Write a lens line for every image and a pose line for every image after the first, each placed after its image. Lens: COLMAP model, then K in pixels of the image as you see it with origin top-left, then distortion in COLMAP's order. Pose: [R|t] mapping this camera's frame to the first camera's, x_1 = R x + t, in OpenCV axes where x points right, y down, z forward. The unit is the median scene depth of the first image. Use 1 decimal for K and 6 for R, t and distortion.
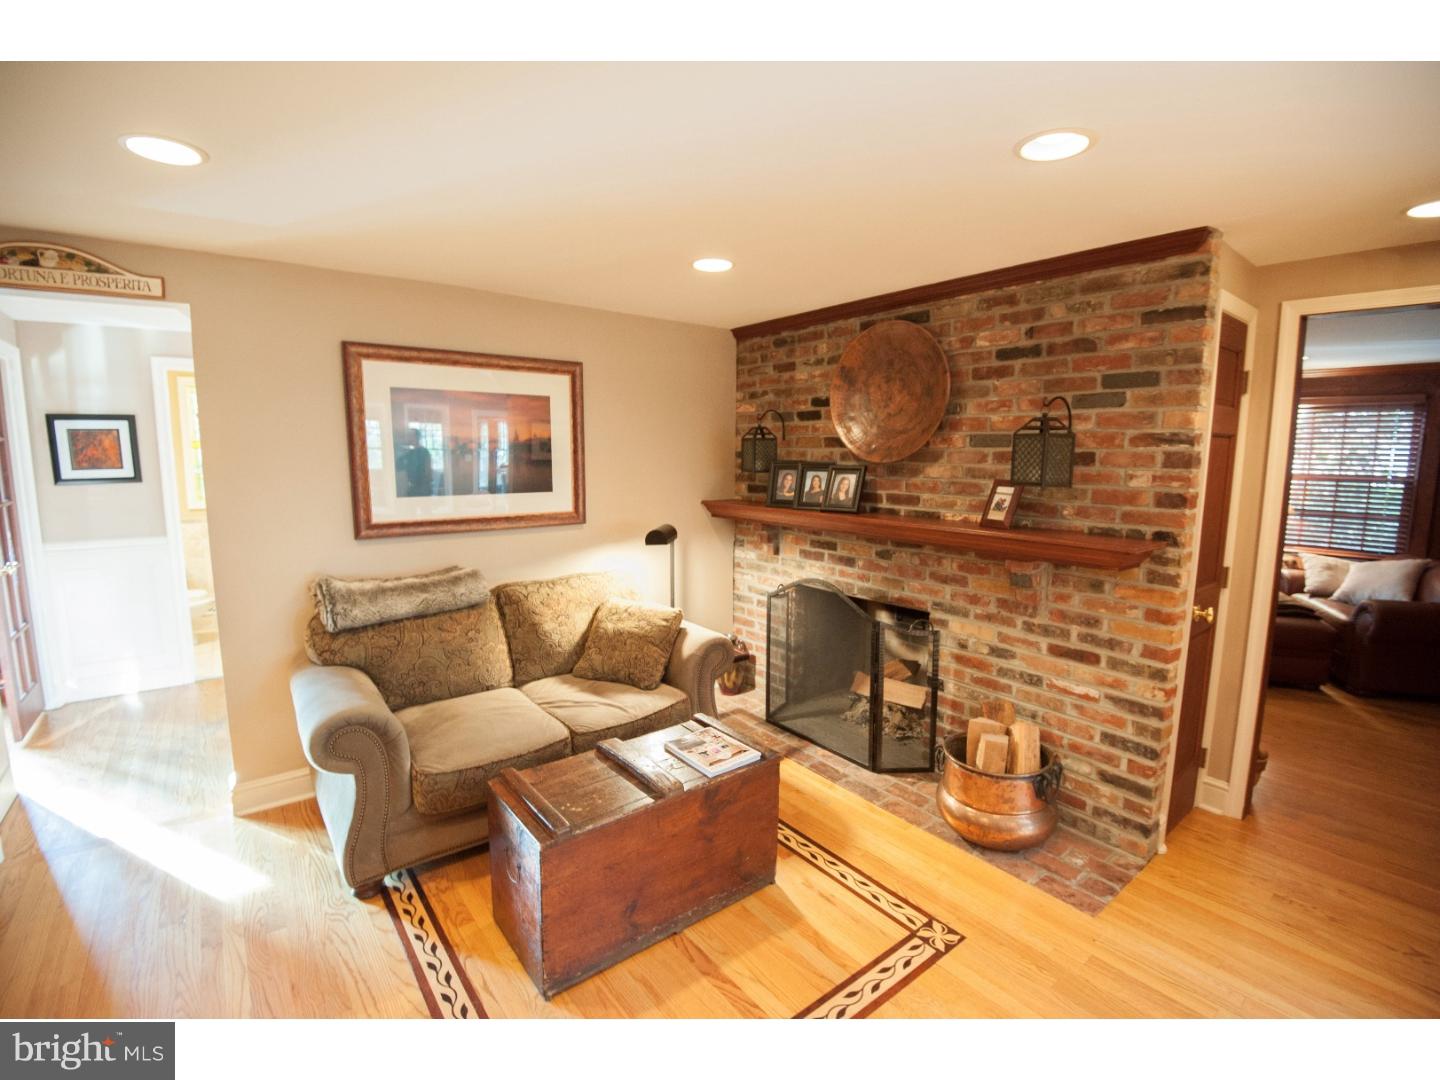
lens RADIAL K [[654.7, 0, 724.3], [0, 654.7, 542.9], [0, 0, 1]] dist [-0.017474, -0.008626]
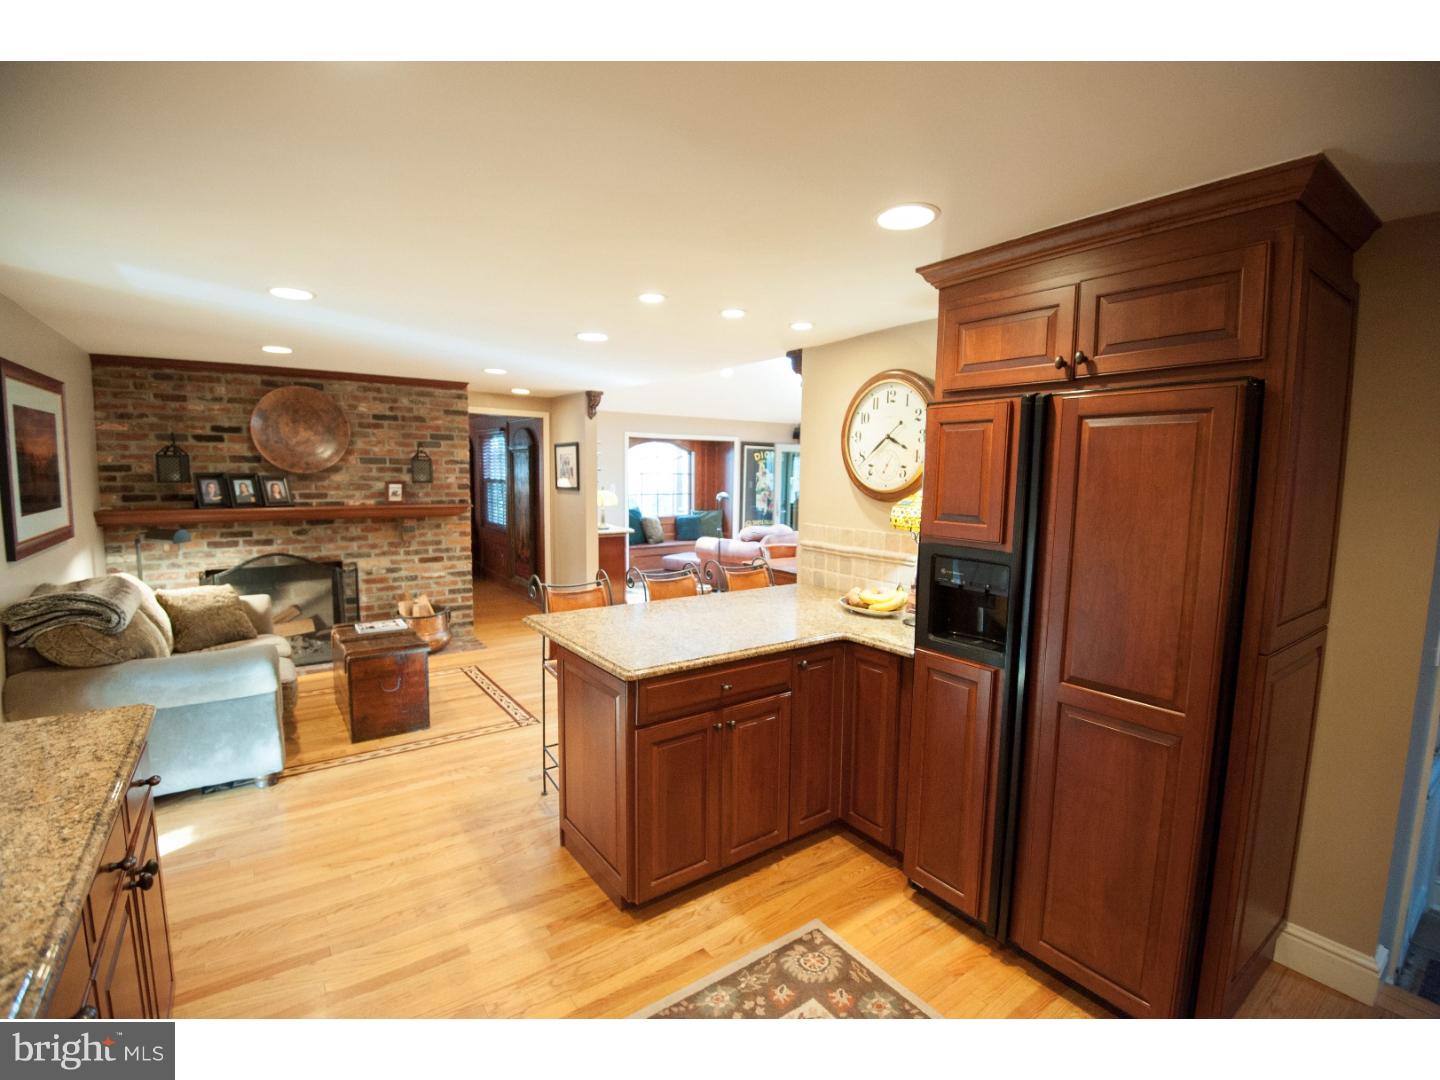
lens RADIAL K [[654.7, 0, 725.9], [0, 654.7, 542.3], [0, 0, 1]] dist [-0.017474, -0.008626]
pose [[0.035275, -0.114182, 0.992833, -1.443543], [0.124730, 0.986187, 0.108986, -0.000763], [-0.991563, 0.119992, 0.049030, -0.085635]]
